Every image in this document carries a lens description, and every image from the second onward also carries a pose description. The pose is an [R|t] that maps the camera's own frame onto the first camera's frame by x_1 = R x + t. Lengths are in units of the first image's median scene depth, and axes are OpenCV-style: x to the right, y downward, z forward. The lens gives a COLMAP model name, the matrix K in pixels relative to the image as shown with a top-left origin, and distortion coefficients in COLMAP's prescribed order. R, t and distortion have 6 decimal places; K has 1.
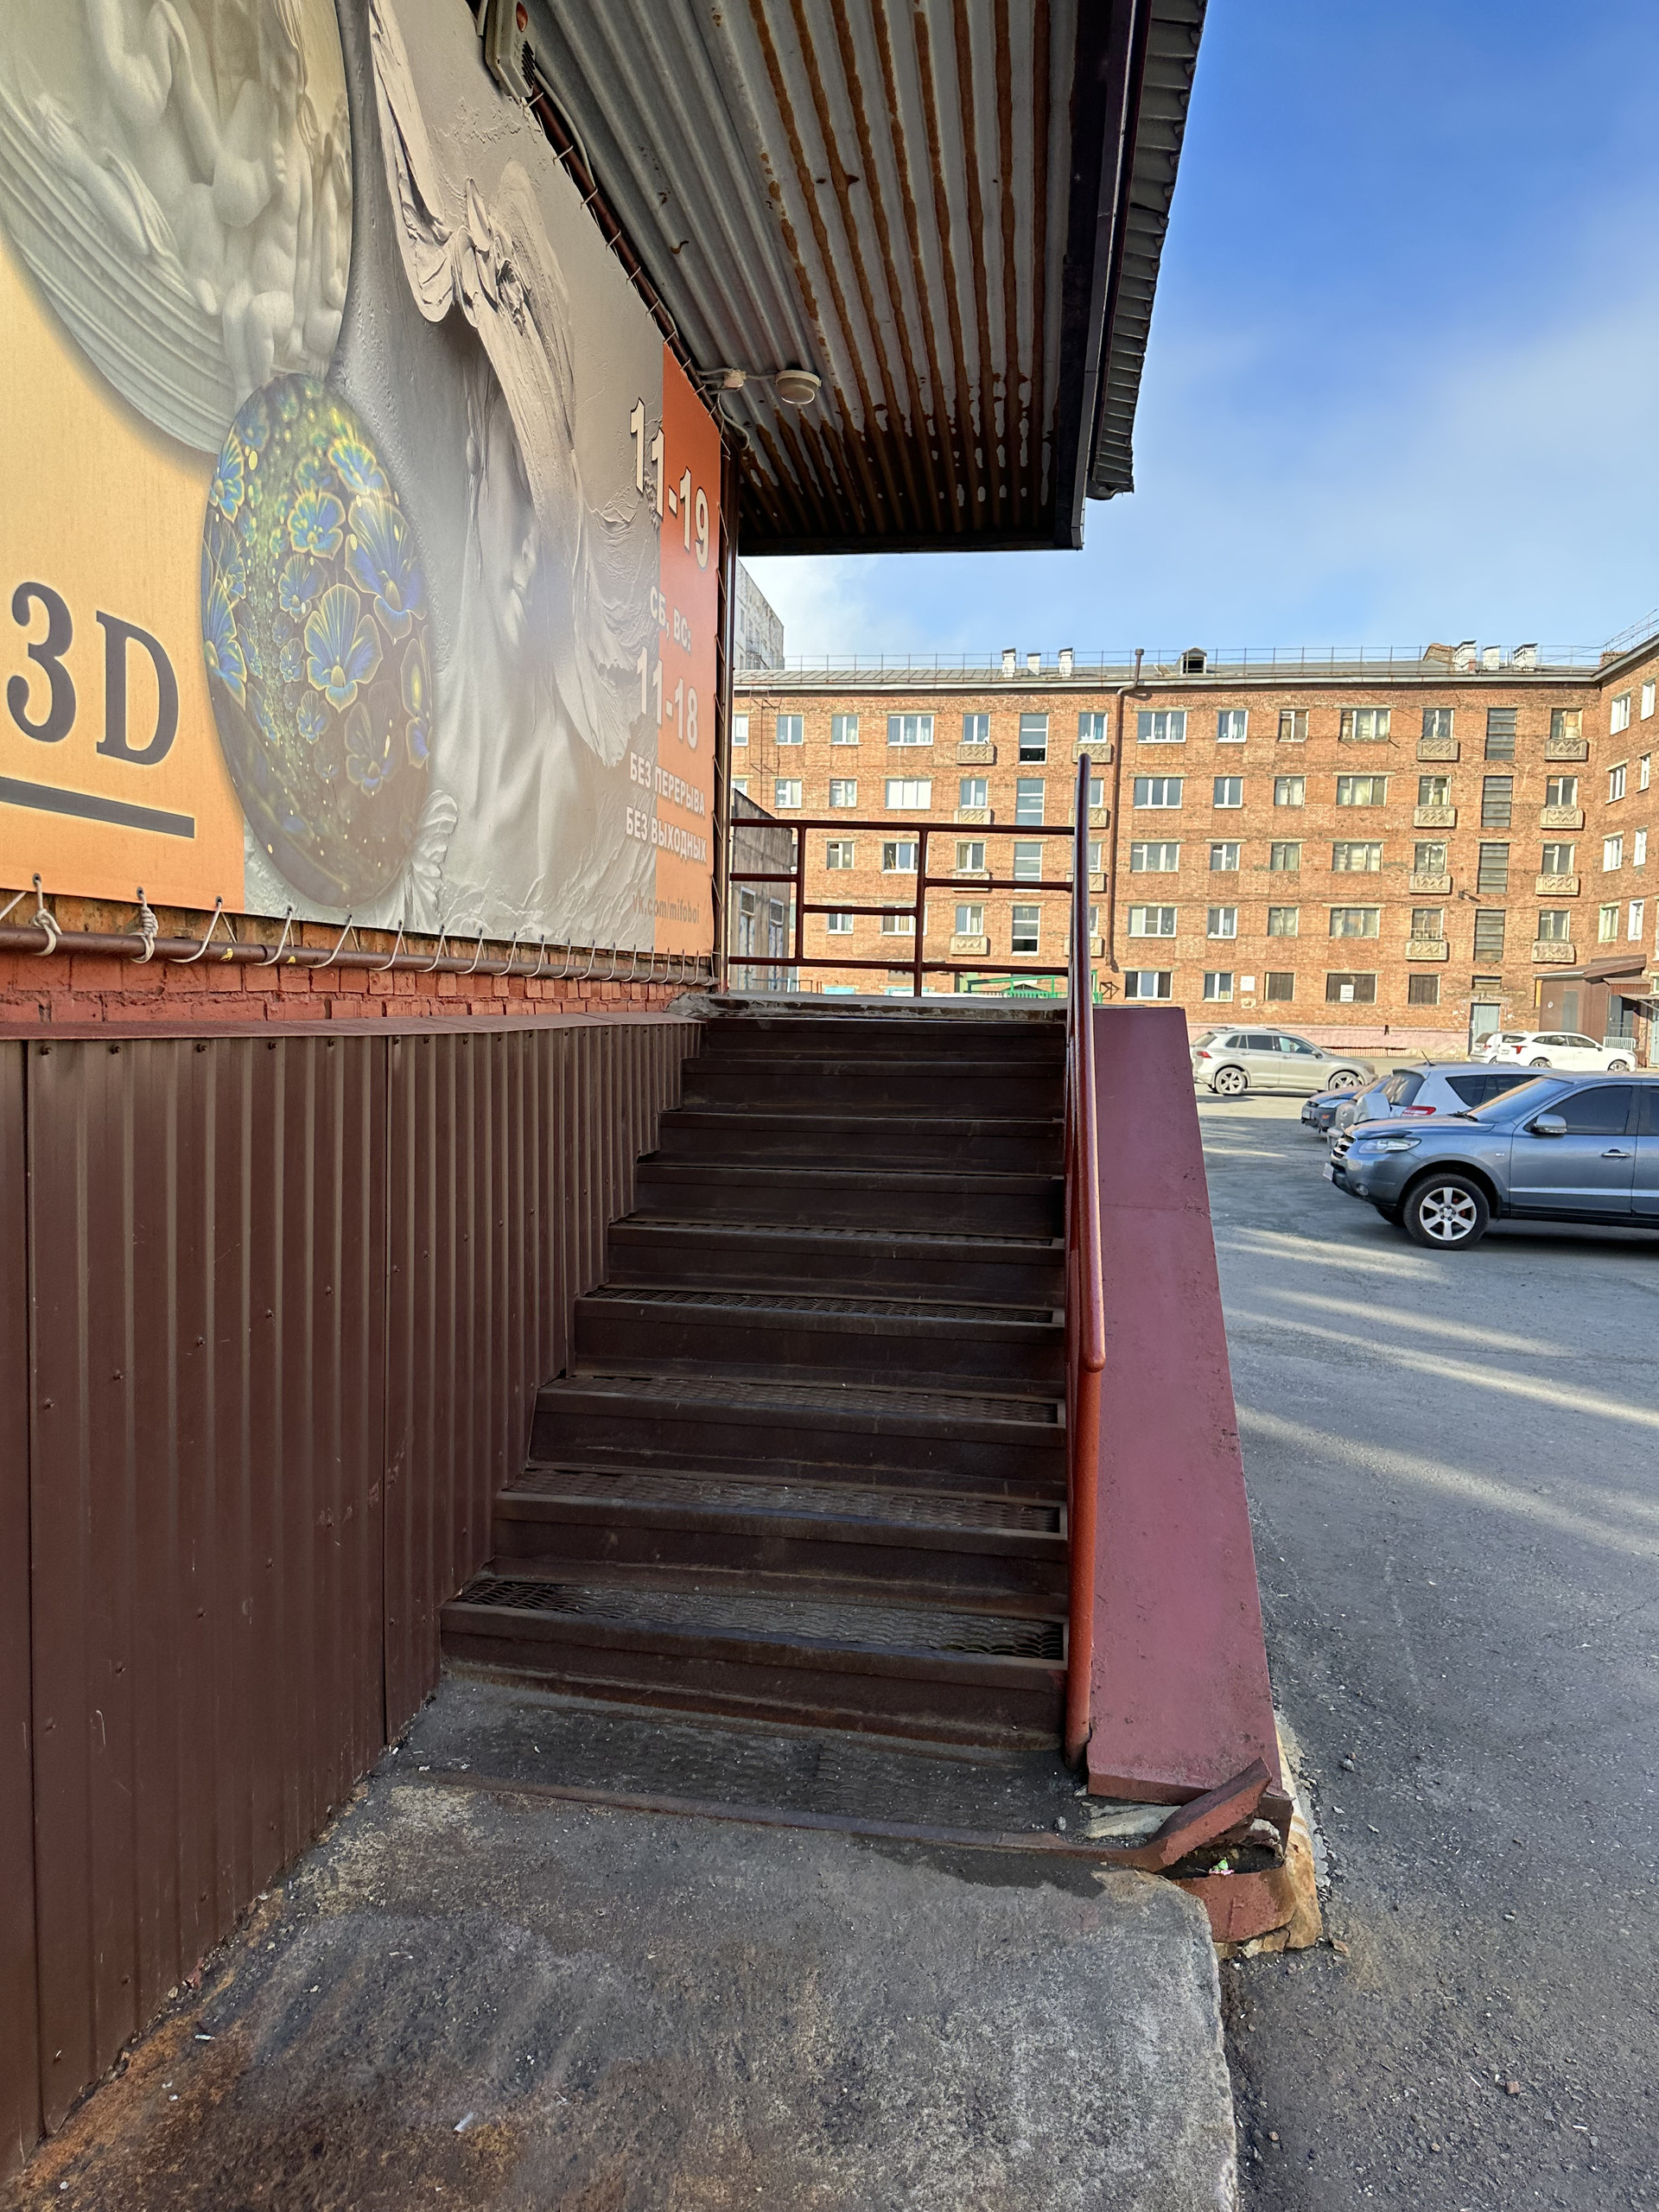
lens RADIAL K [[1555.3, 0, 827.5], [0, 1555.3, 1105.8], [0, 0, 1]] dist [0.035334, -0.031481]
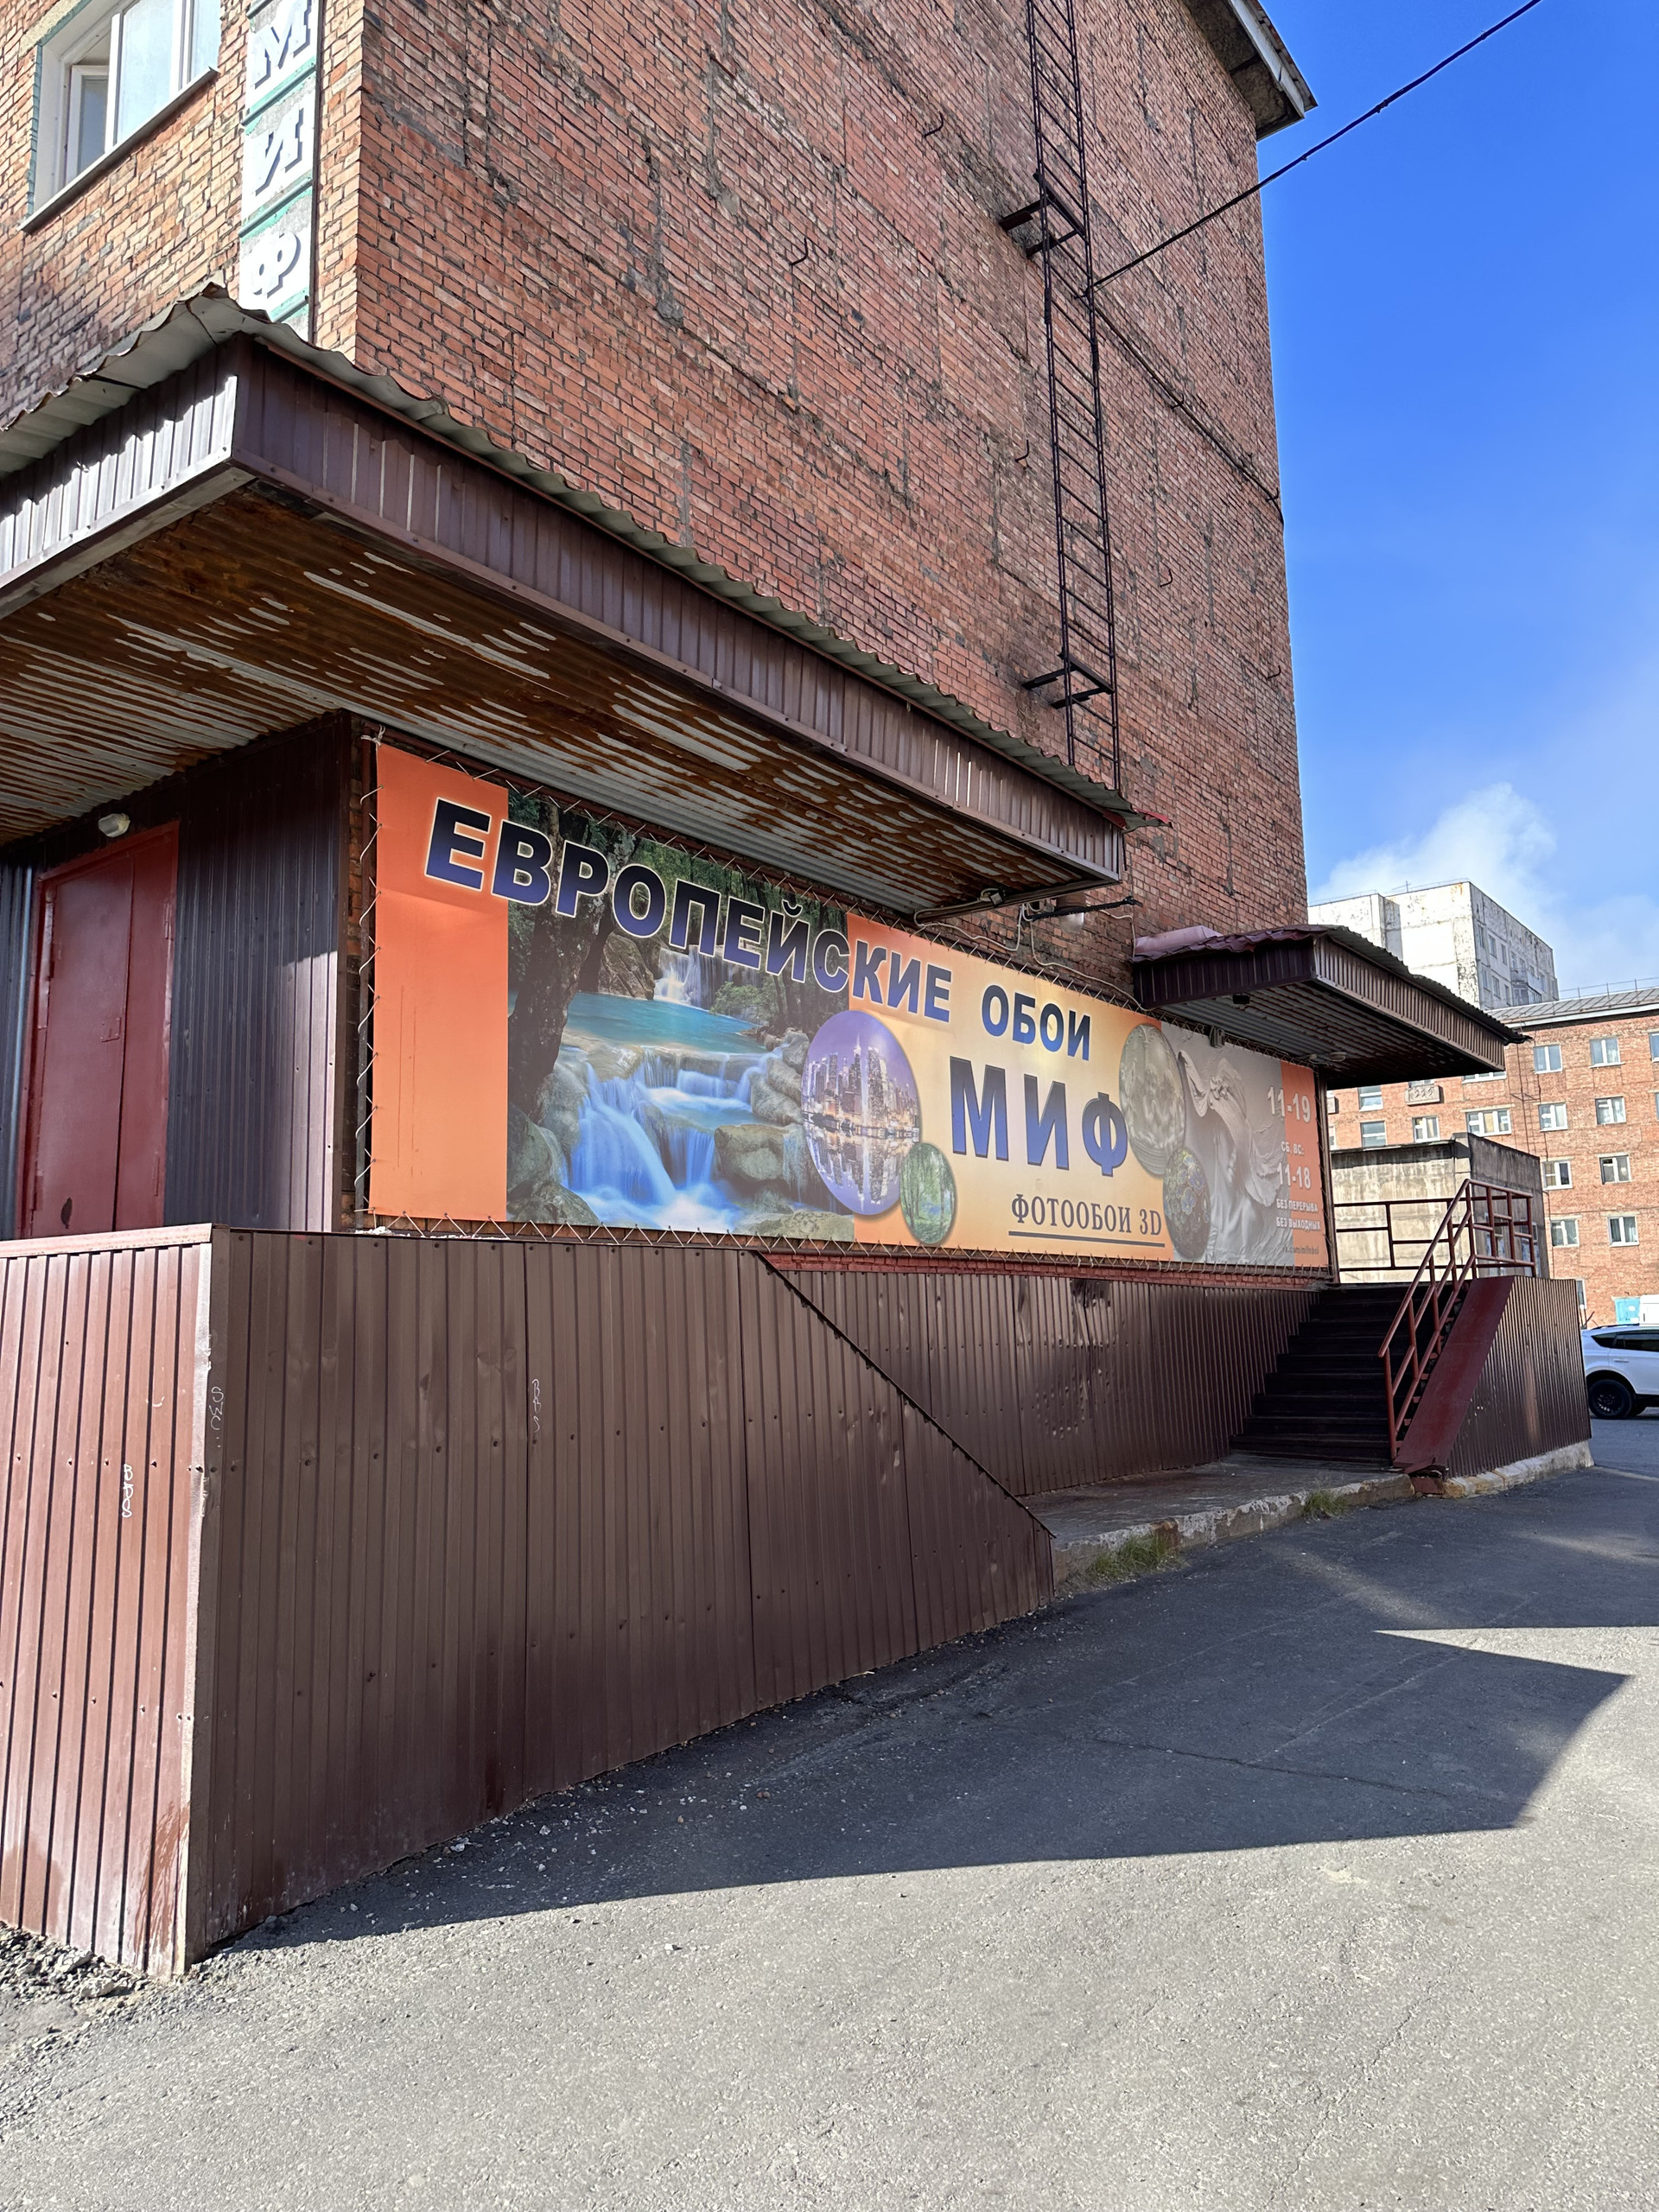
lens RADIAL K [[1555.3, 0, 813.9], [0, 1555.3, 1099.7], [0, 0, 1]] dist [0.035334, -0.031481]
pose [[0.873382, -0.112625, -0.473835, 0.585692], [0.006938, 0.975674, -0.219118, 0.257159], [0.486987, 0.188086, 0.852917, -2.198283]]
